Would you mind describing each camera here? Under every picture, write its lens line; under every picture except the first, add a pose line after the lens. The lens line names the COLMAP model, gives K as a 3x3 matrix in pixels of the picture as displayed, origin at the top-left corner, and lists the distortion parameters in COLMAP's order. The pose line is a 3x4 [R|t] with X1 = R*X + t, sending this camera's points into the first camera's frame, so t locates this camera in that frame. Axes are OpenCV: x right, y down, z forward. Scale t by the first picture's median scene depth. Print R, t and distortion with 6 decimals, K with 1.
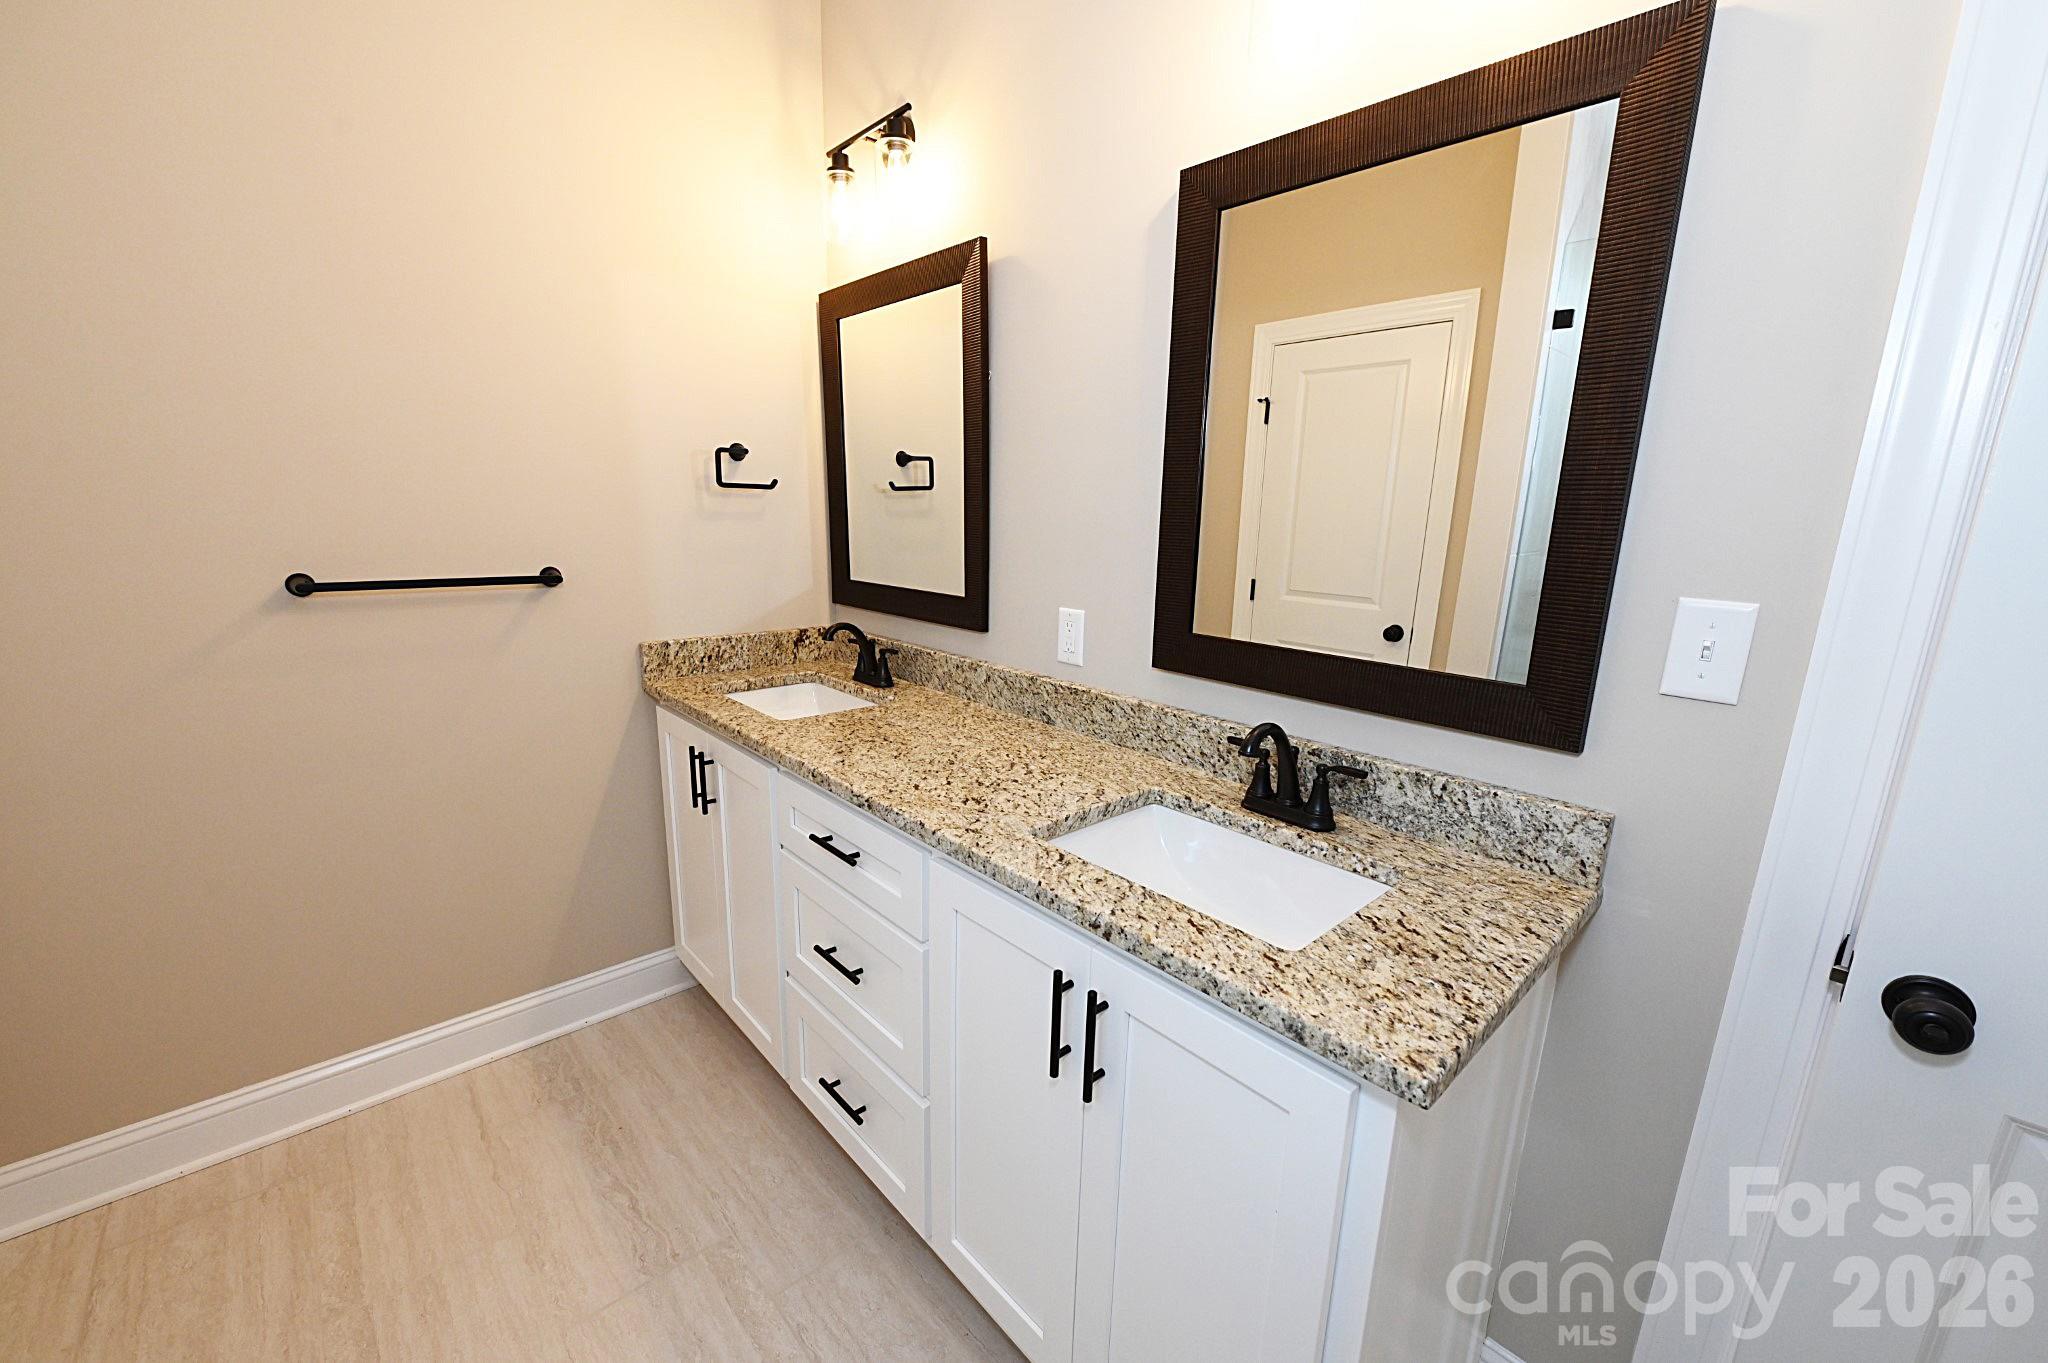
lens RADIAL K [[806.9, 0, 1021.3], [0, 806.9, 683.3], [0, 0, 1]] dist [-0.007982, -0.000930]
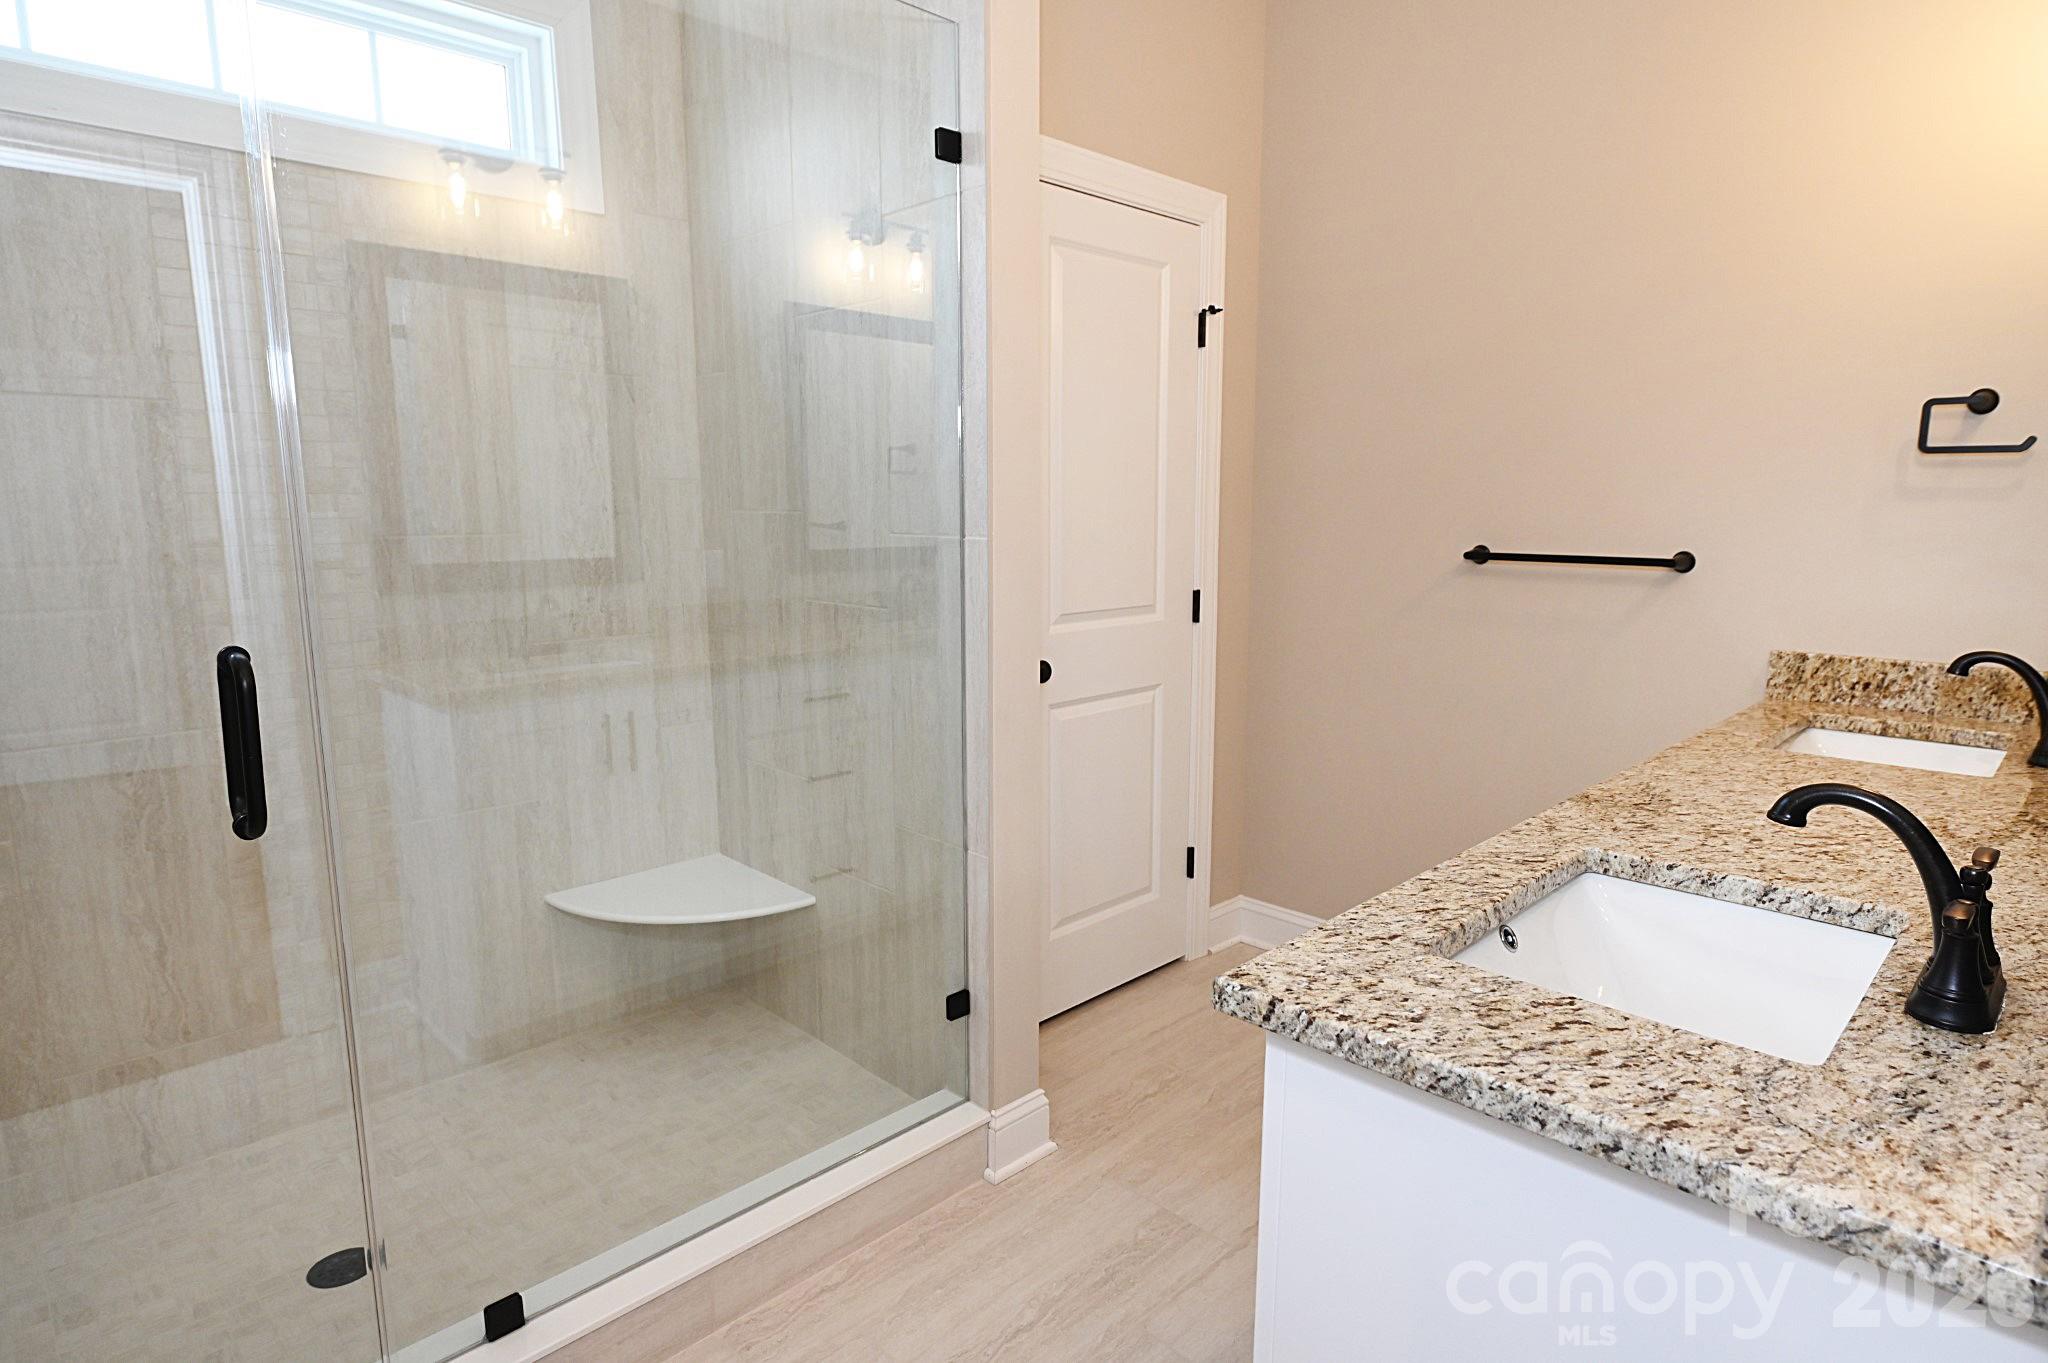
lens RADIAL K [[1112.9, 0, 1024.0], [0, 1112.9, 681.5], [0, 0, 1]] dist [-0.005056, -0.001934]
pose [[0.038263, 0.135805, -0.989996, 0.737802], [-0.214130, 0.968822, 0.124625, 0.003403], [0.976055, 0.207219, 0.066150, 0.237290]]
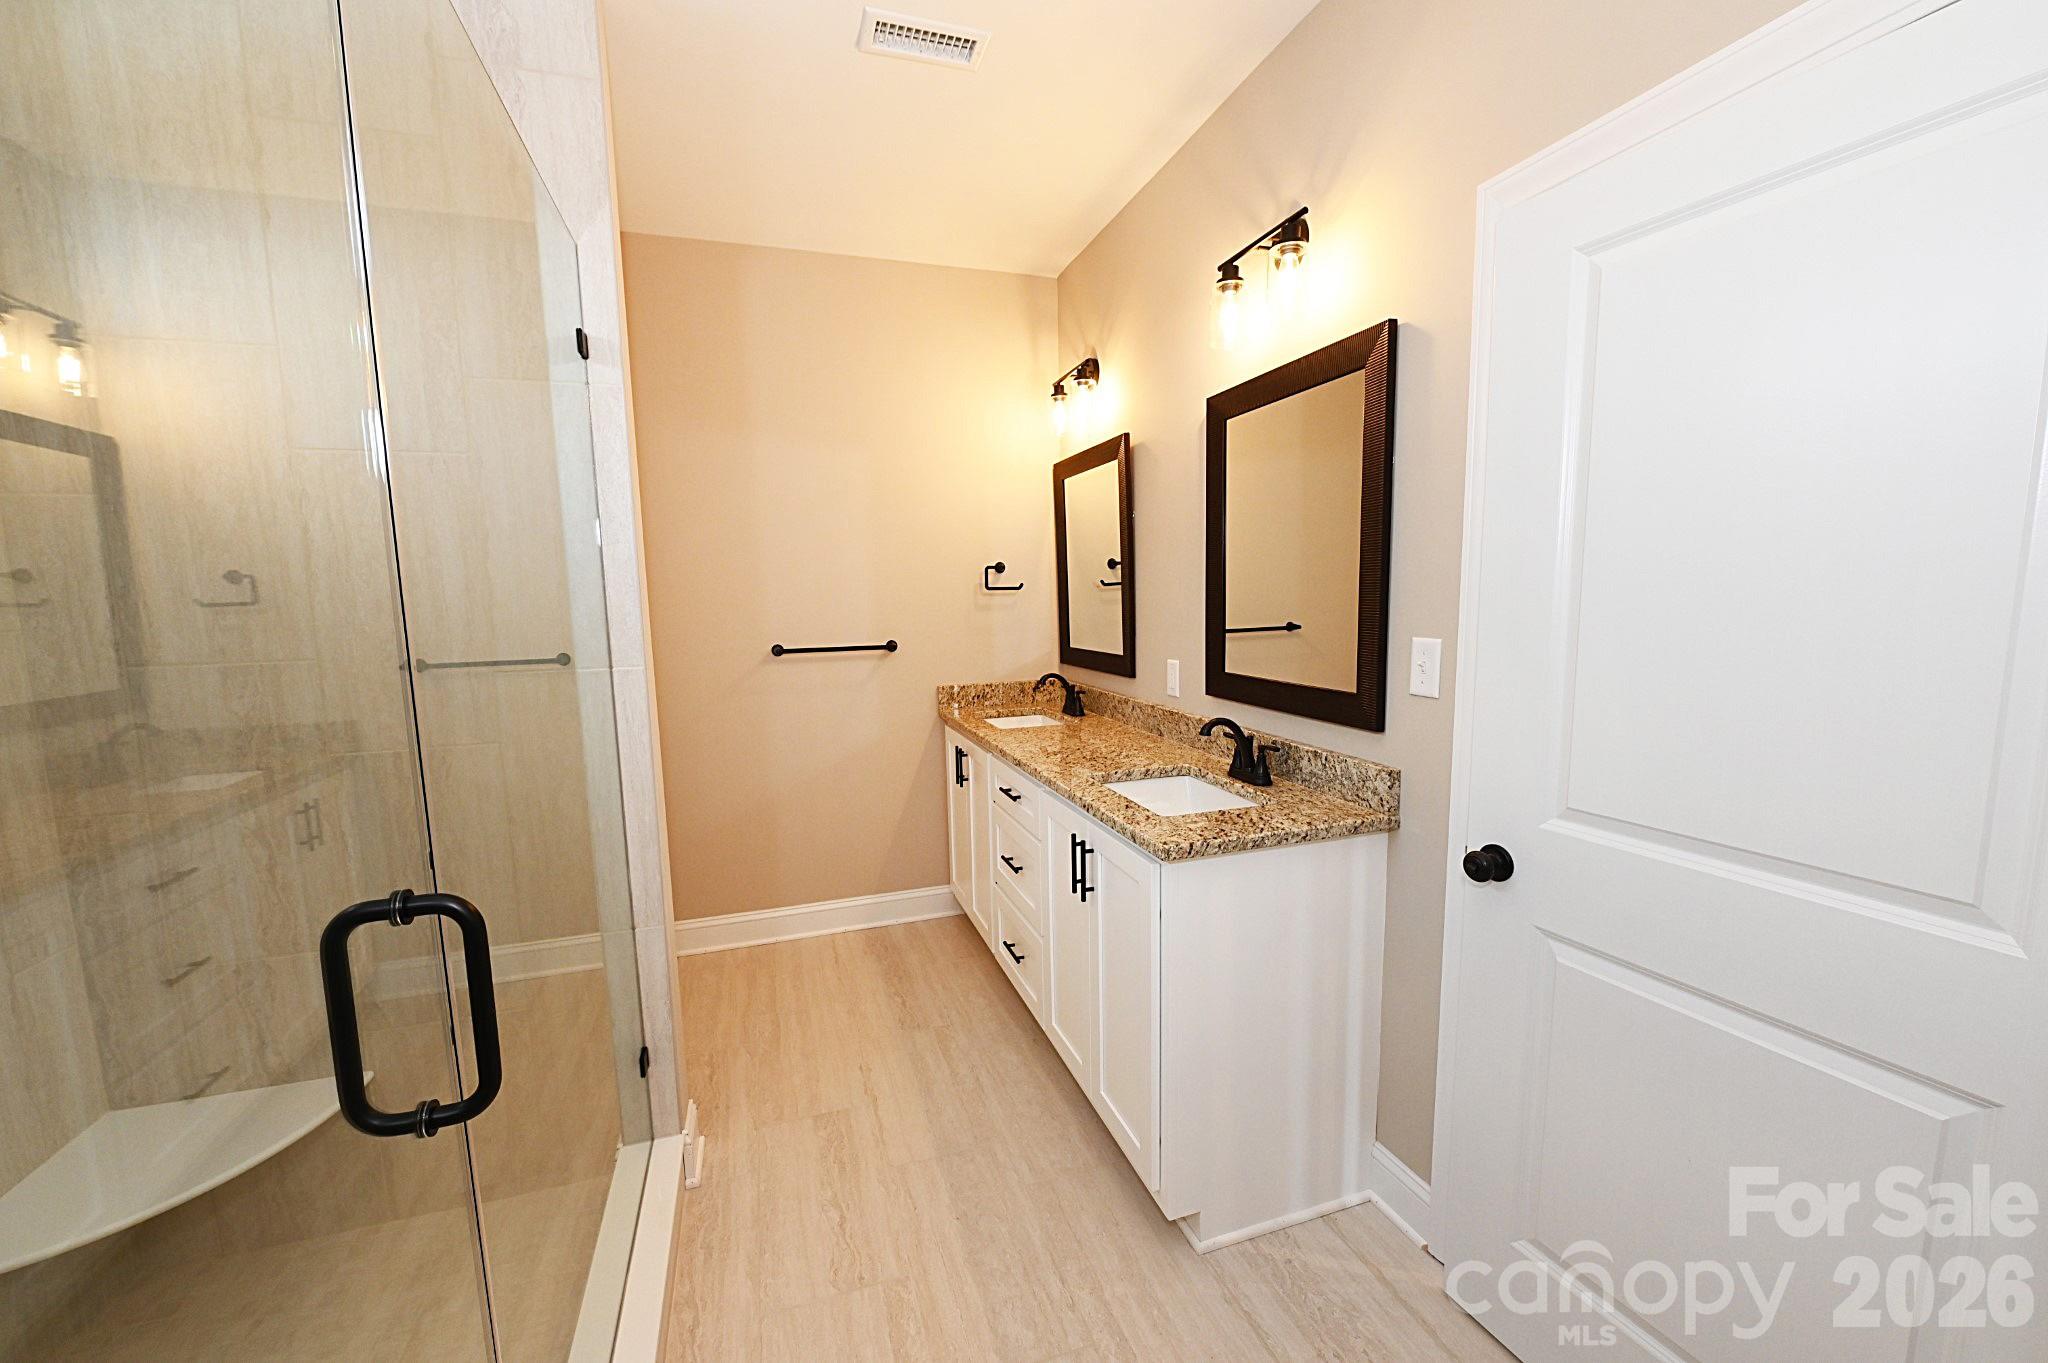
lens RADIAL K [[806.9, 0, 1021.3], [0, 806.9, 683.3], [0, 0, 1]] dist [-0.007982, -0.000930]
pose [[0.911187, 0.003882, -0.411976, 0.431314], [-0.045751, 0.994724, -0.091817, 0.105762], [0.409446, 0.102511, 0.906557, -0.506089]]
